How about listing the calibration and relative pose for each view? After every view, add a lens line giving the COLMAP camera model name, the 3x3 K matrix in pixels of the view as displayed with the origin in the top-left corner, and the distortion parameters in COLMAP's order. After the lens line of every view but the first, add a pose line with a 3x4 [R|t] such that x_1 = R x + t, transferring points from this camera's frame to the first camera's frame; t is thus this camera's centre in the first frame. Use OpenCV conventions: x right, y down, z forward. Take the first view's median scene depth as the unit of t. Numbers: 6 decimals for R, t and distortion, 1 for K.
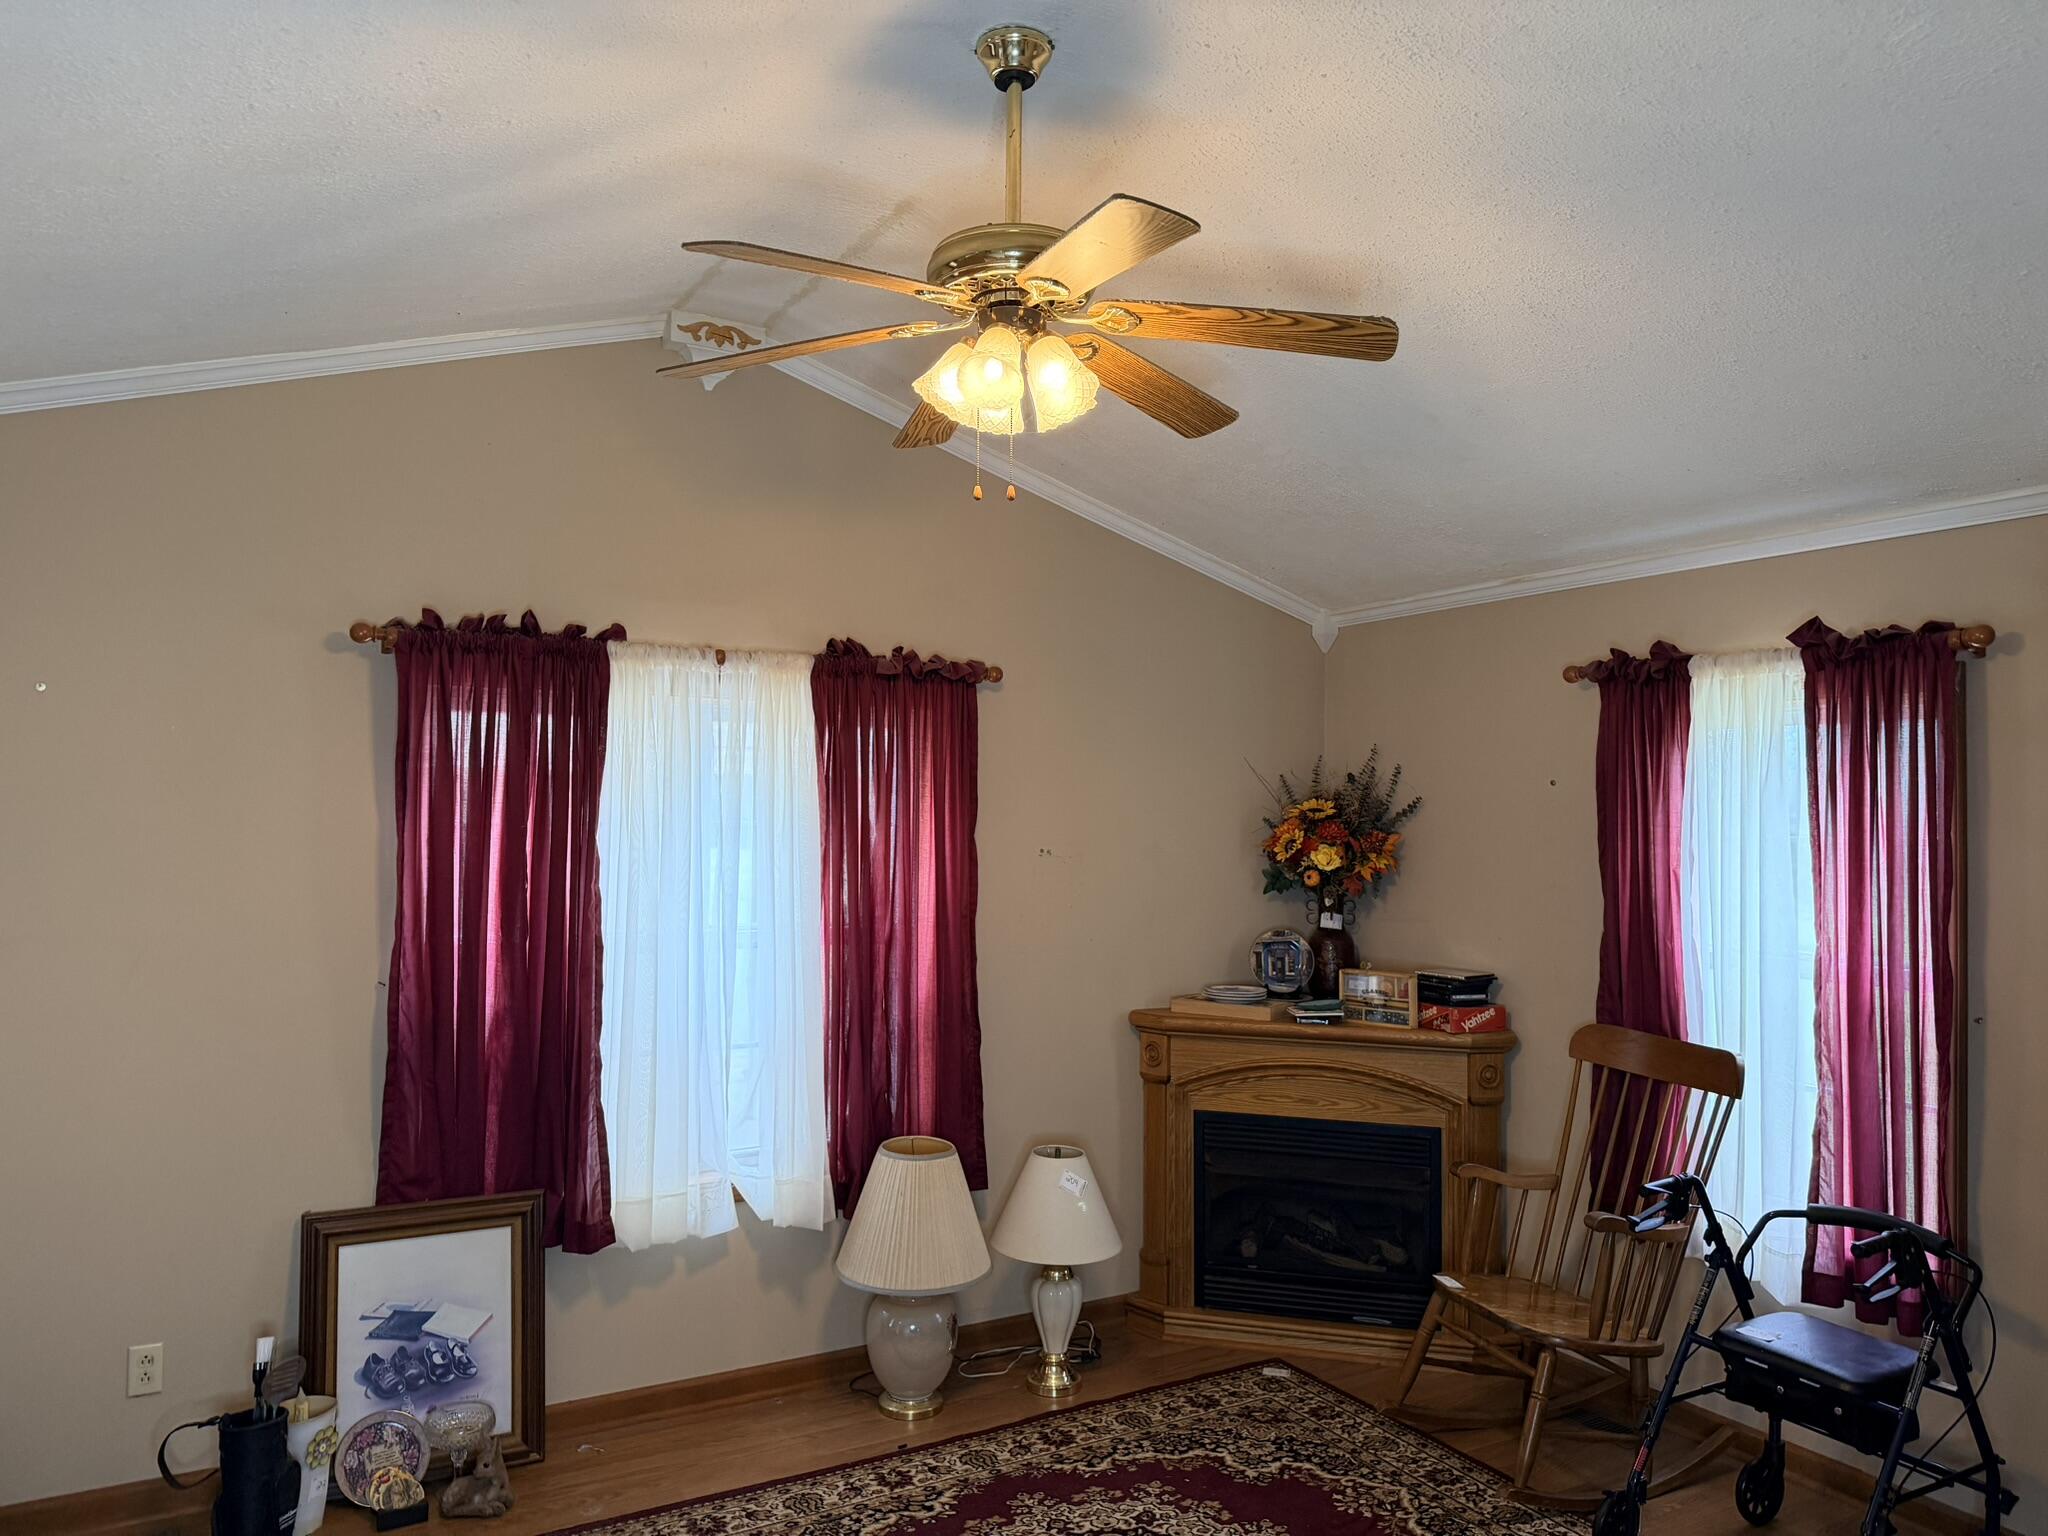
lens RADIAL K [[1436.4, 0, 1040.1], [0, 1436.4, 769.7], [0, 0, 1]] dist [0.062939, -0.058223]
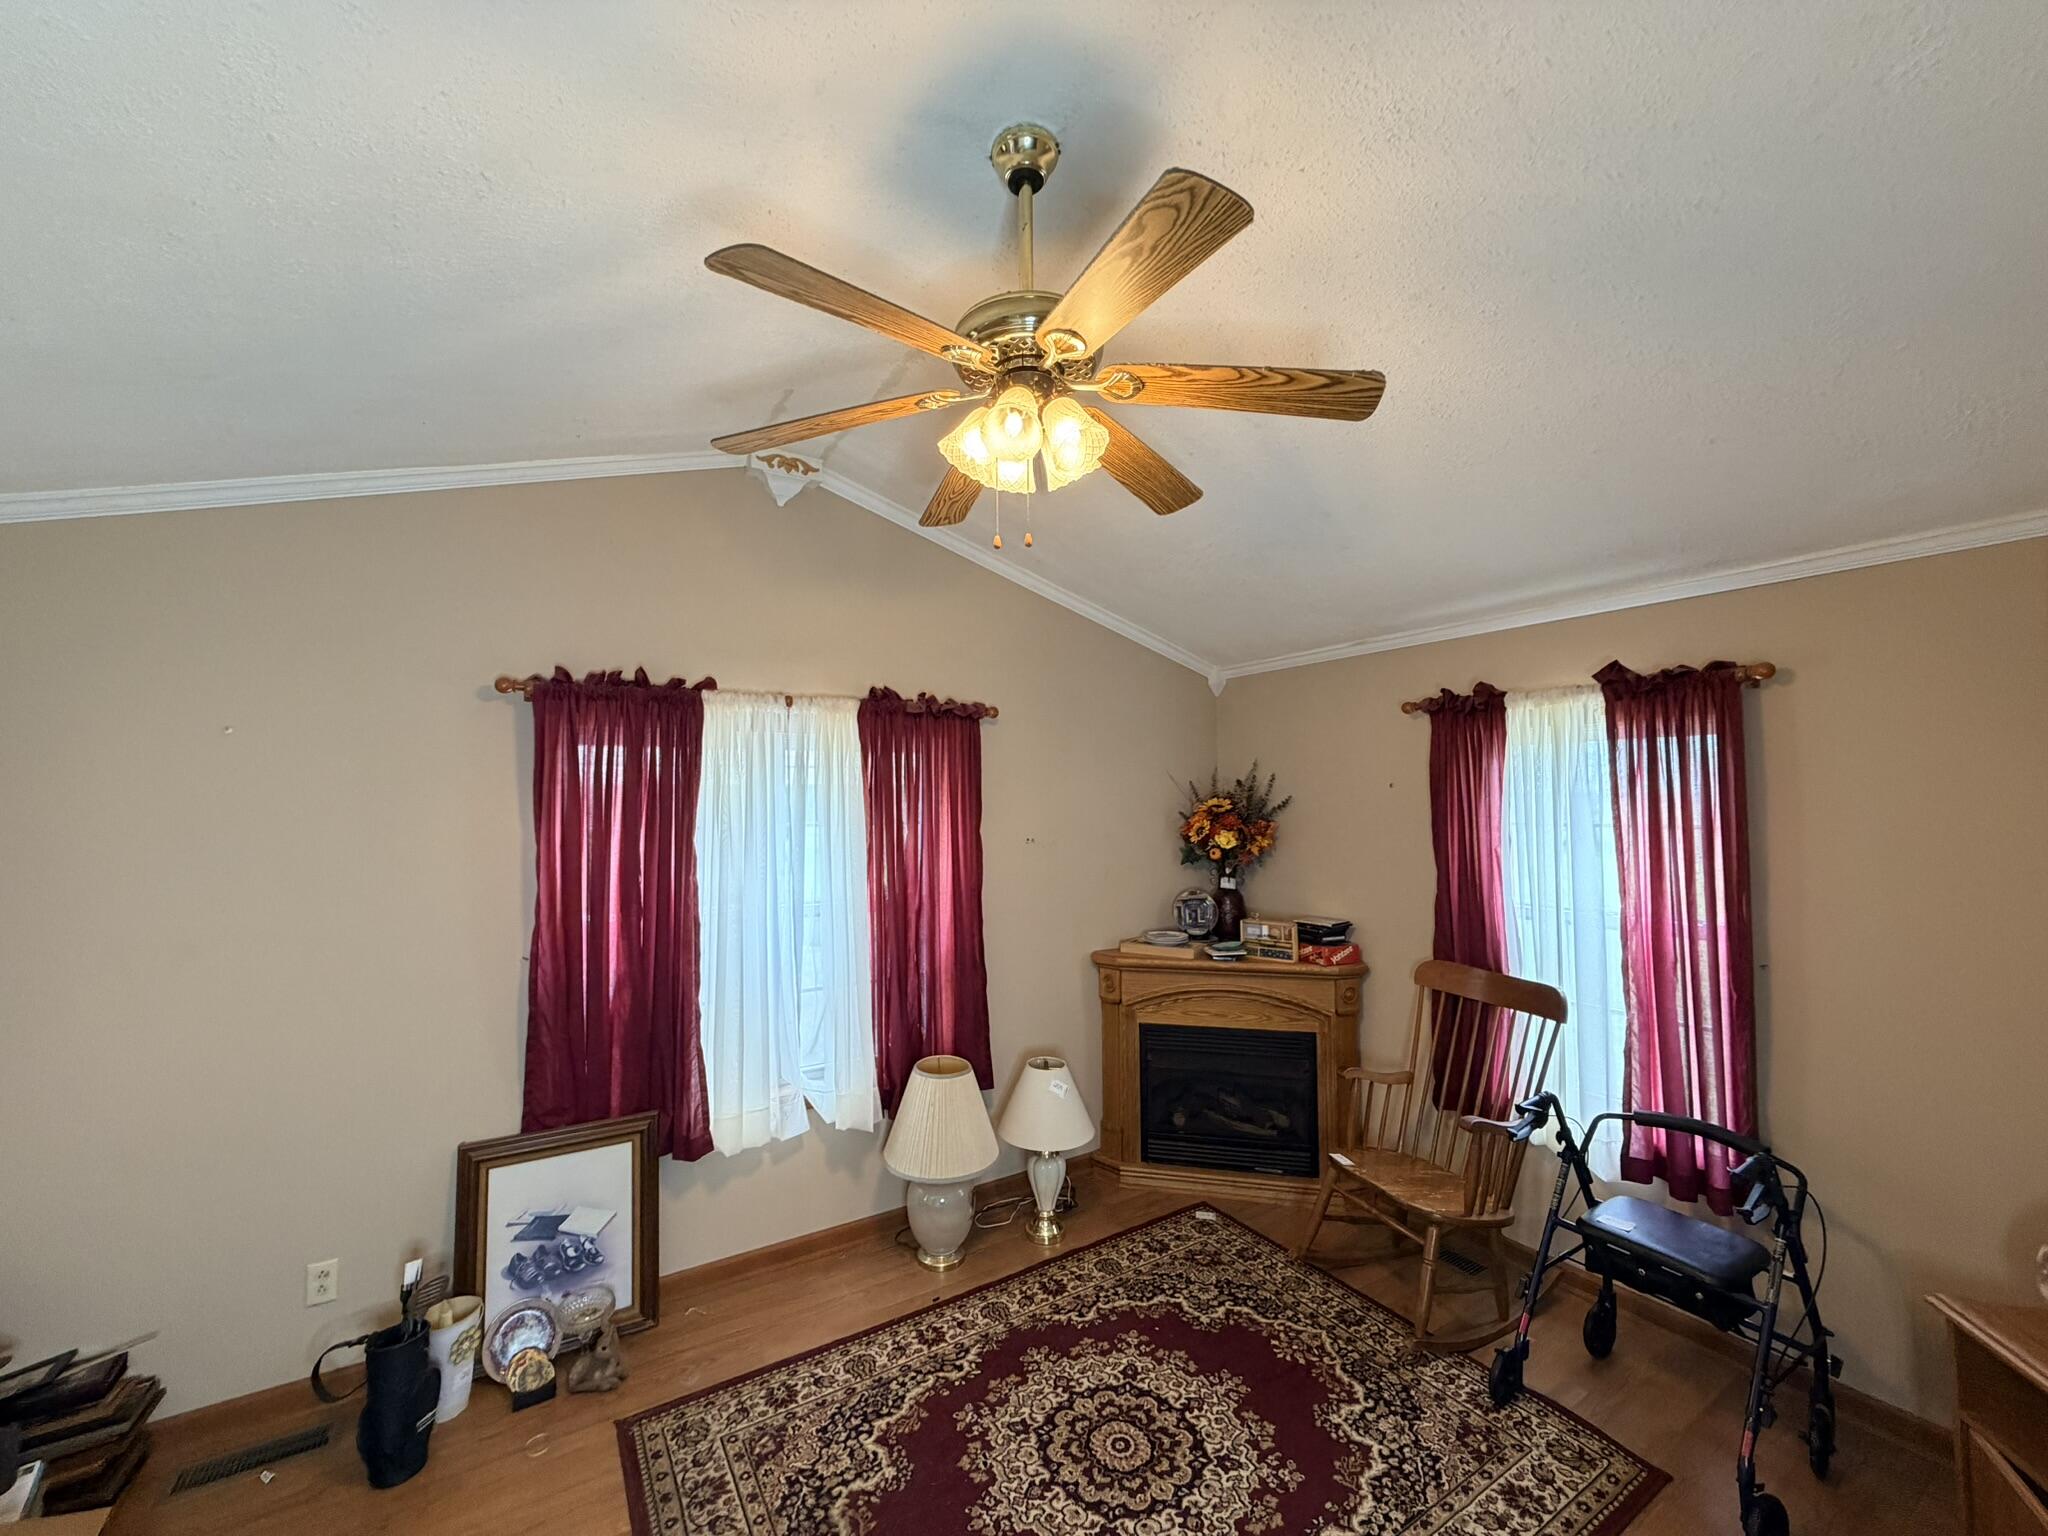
lens RADIAL K [[810.5, 0, 1025.2], [0, 810.5, 764.6], [0, 0, 1]] dist [-0.002297, 0.000346]
pose [[0.999351, -0.014460, 0.032986, -0.032346], [0.014833, 0.999829, -0.011089, -0.009198], [-0.032820, 0.011571, 0.999394, 0.267848]]
